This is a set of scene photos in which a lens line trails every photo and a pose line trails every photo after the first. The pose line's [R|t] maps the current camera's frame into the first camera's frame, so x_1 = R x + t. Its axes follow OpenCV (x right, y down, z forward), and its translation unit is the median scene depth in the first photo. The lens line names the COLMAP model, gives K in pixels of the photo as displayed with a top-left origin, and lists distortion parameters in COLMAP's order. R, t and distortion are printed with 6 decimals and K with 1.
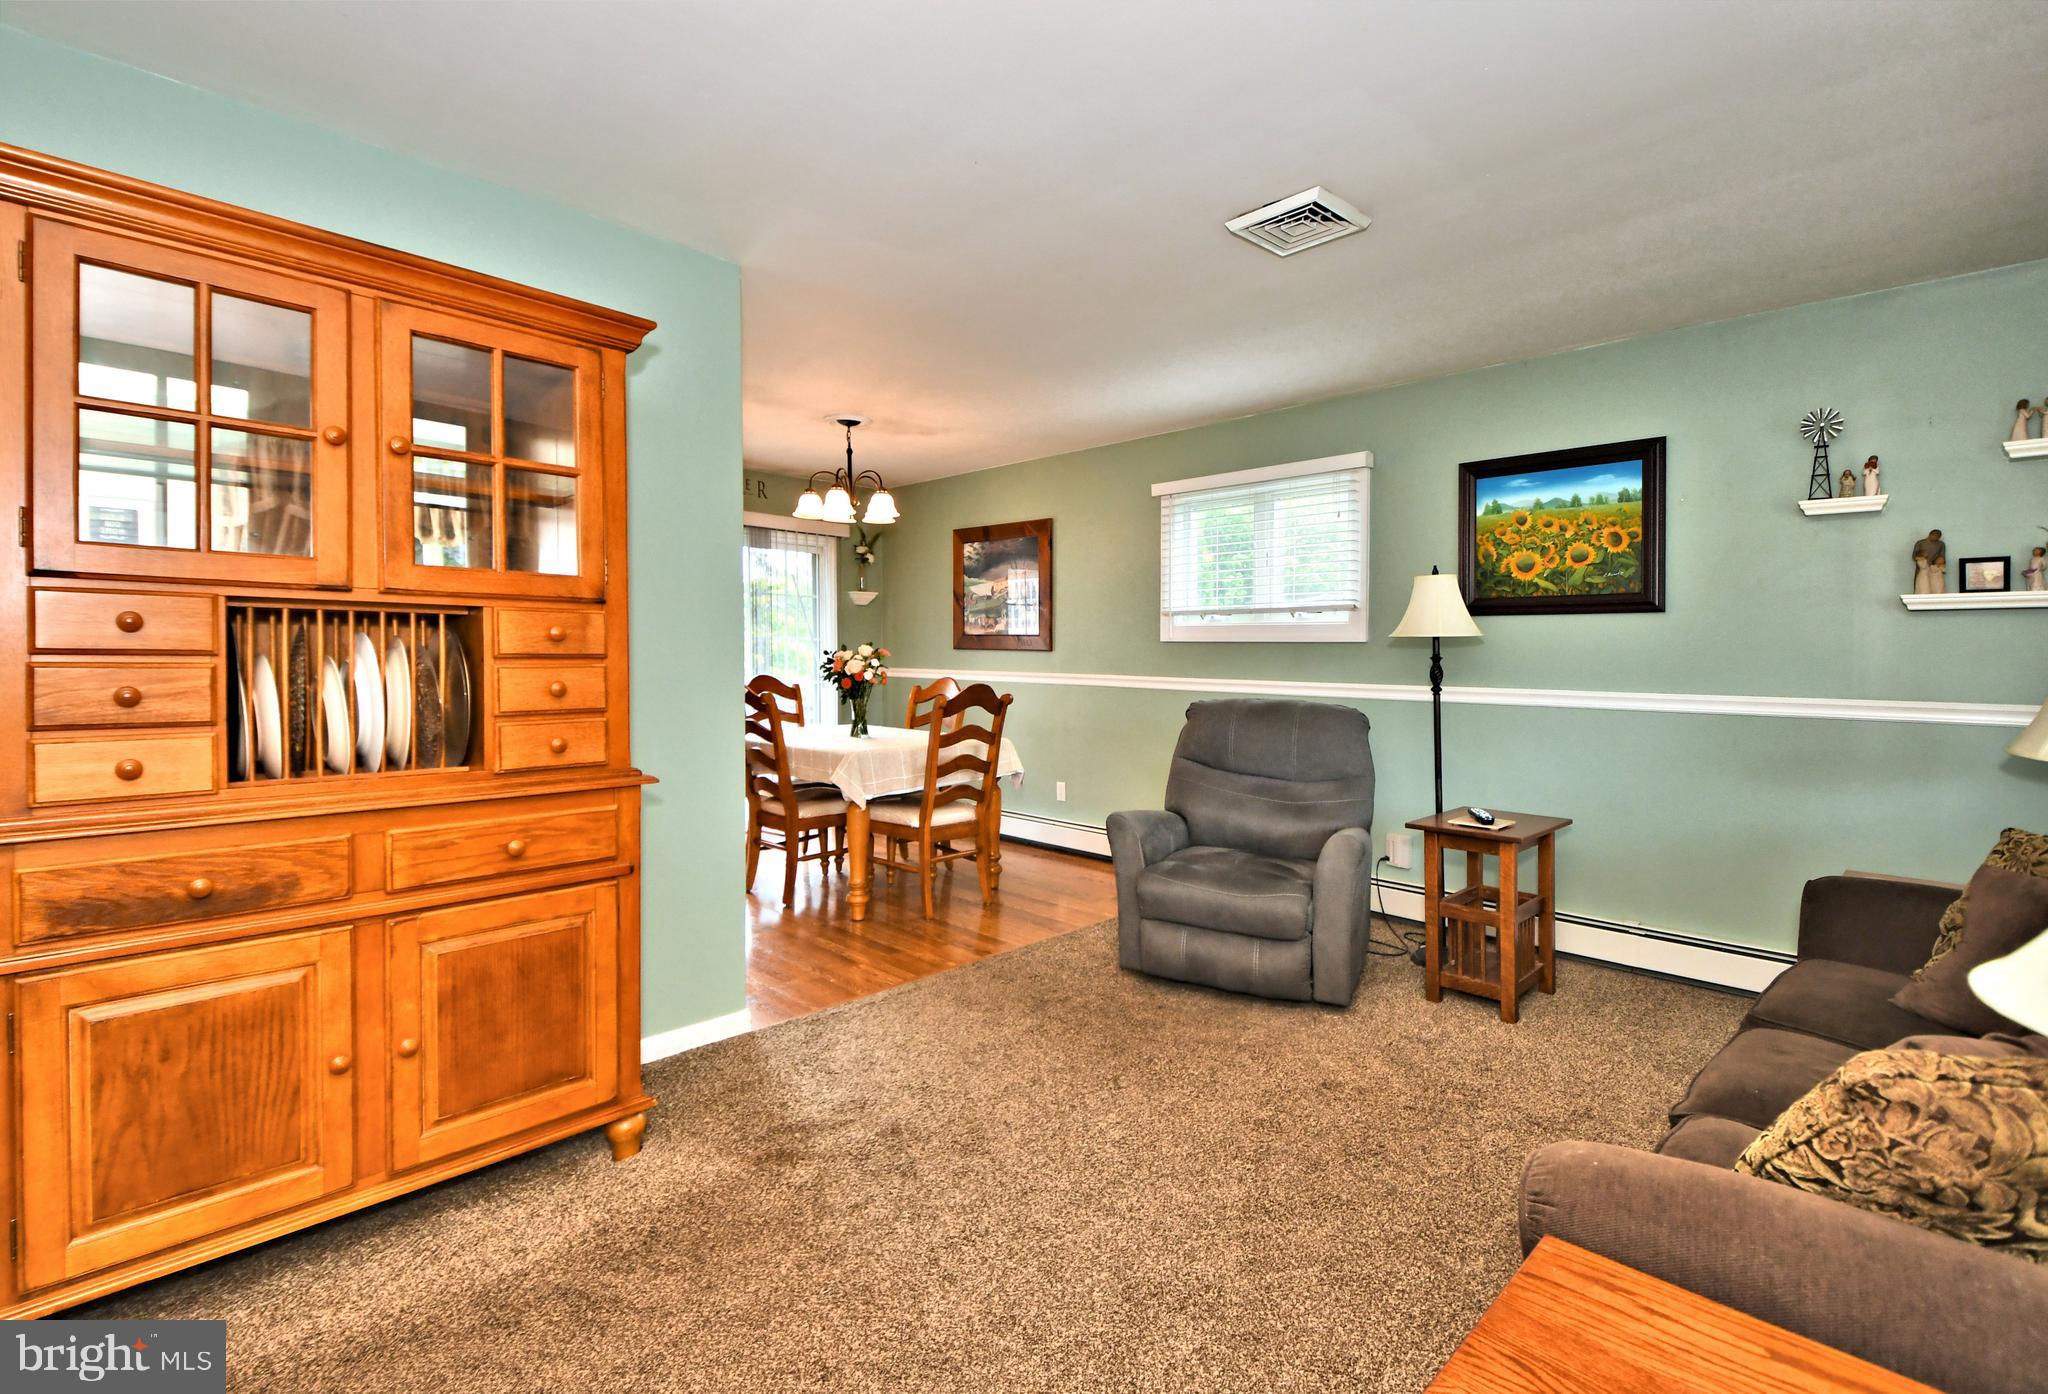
lens RADIAL K [[942.2, 0, 1029.3], [0, 942.2, 662.8], [0, 0, 1]] dist [0.039223, -0.025988]
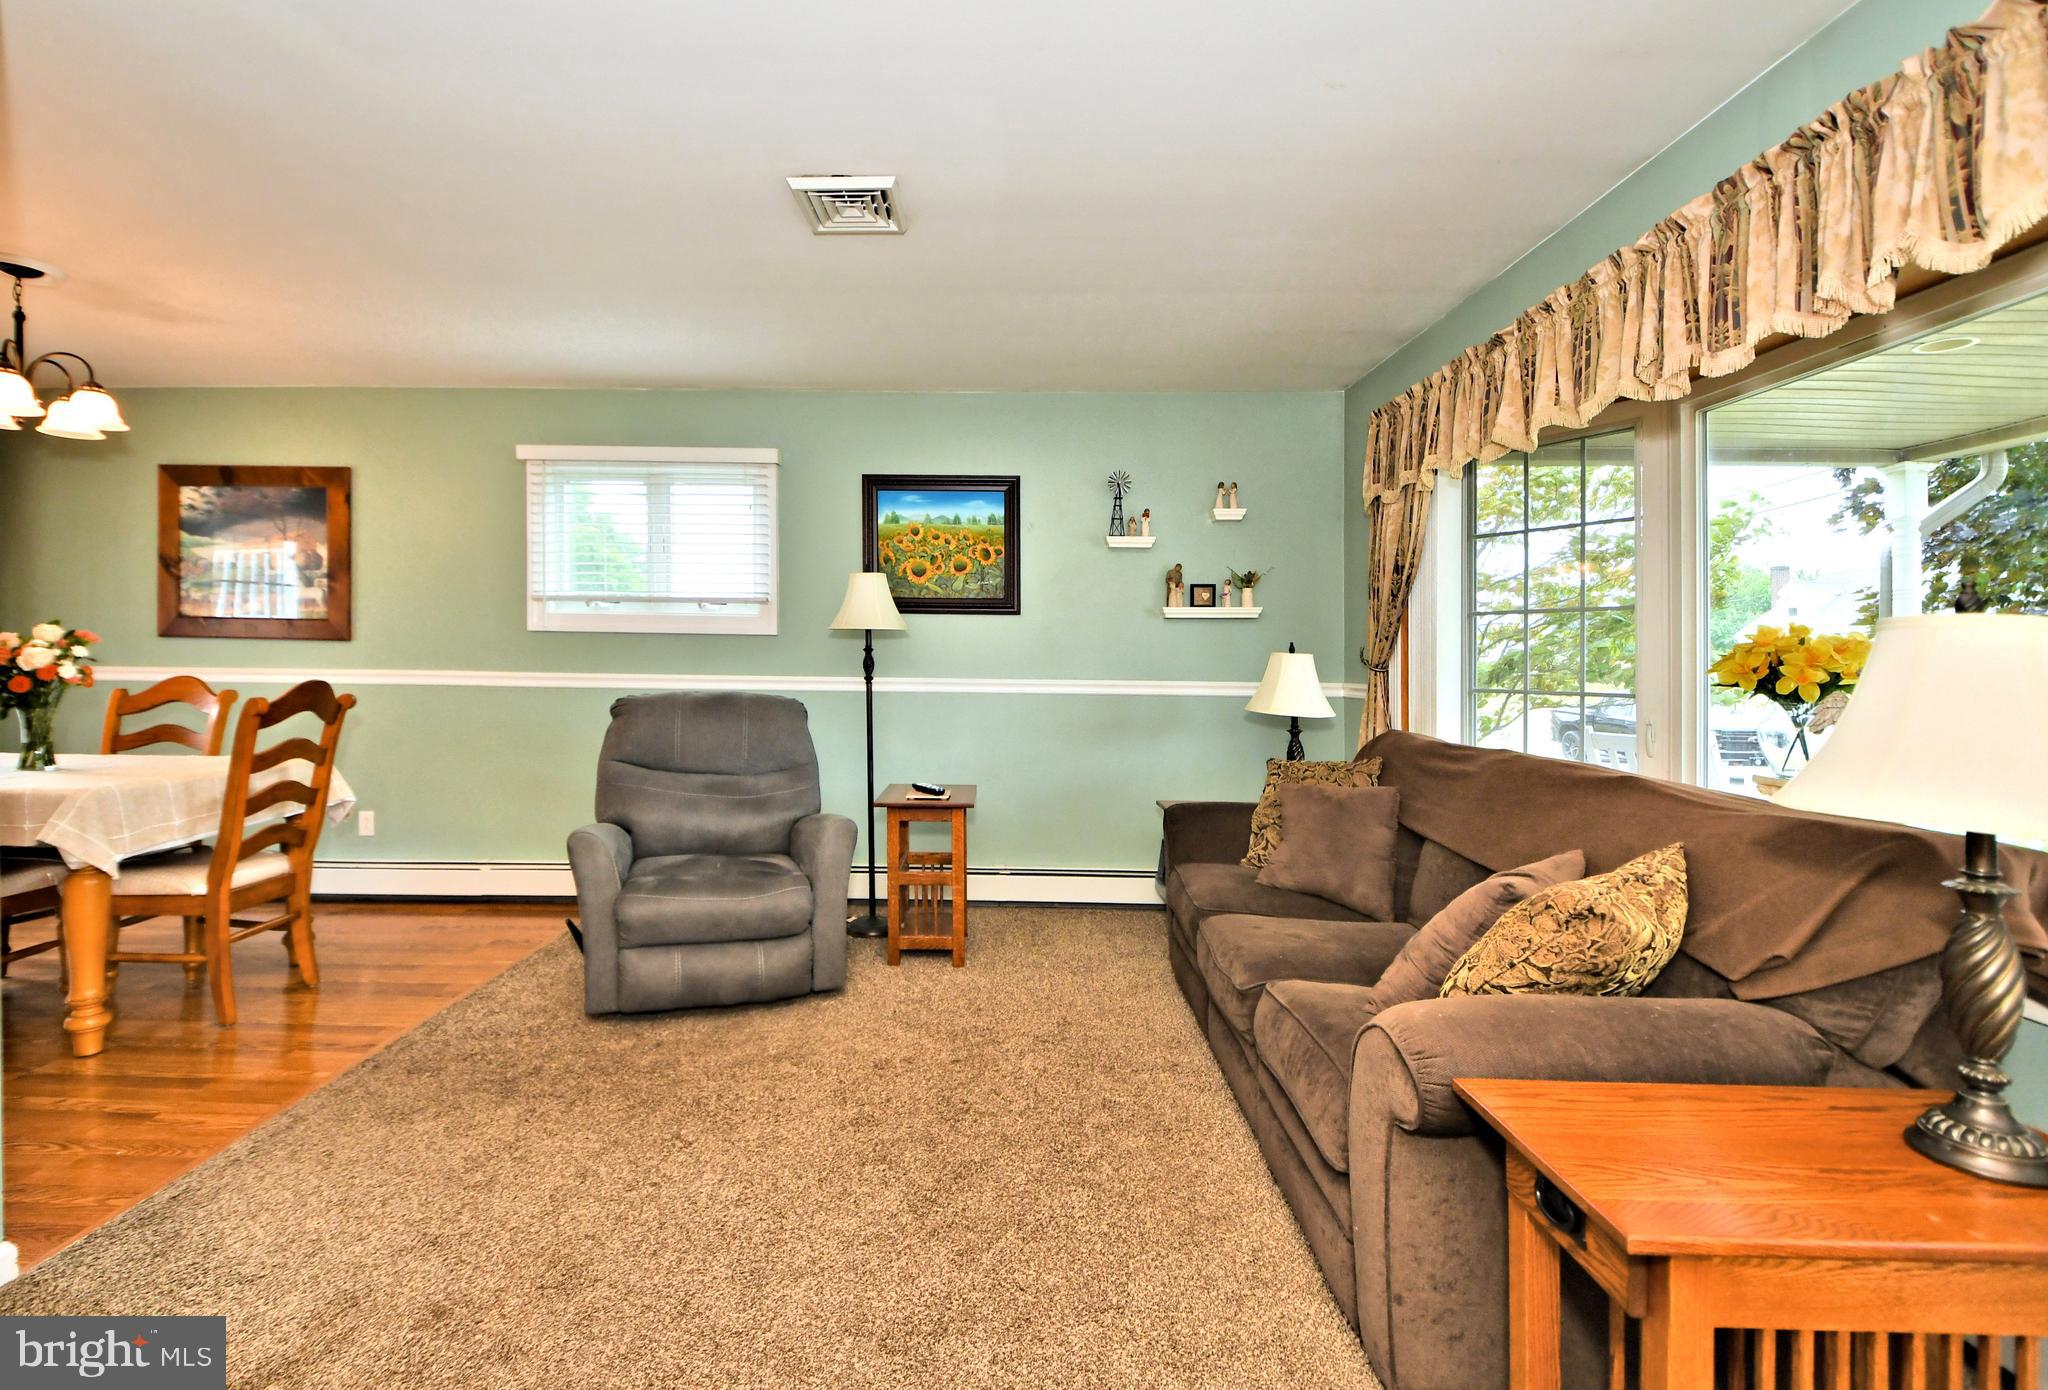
lens RADIAL K [[928.1, 0, 987.6], [0, 928.1, 660.4], [0, 0, 1]] dist [0.037821, -0.031764]
pose [[0.719294, 0.002848, 0.694699, -0.202747], [0.001780, 0.999981, -0.005942, 0.013460], [-0.694703, 0.005511, 0.719276, 0.140787]]
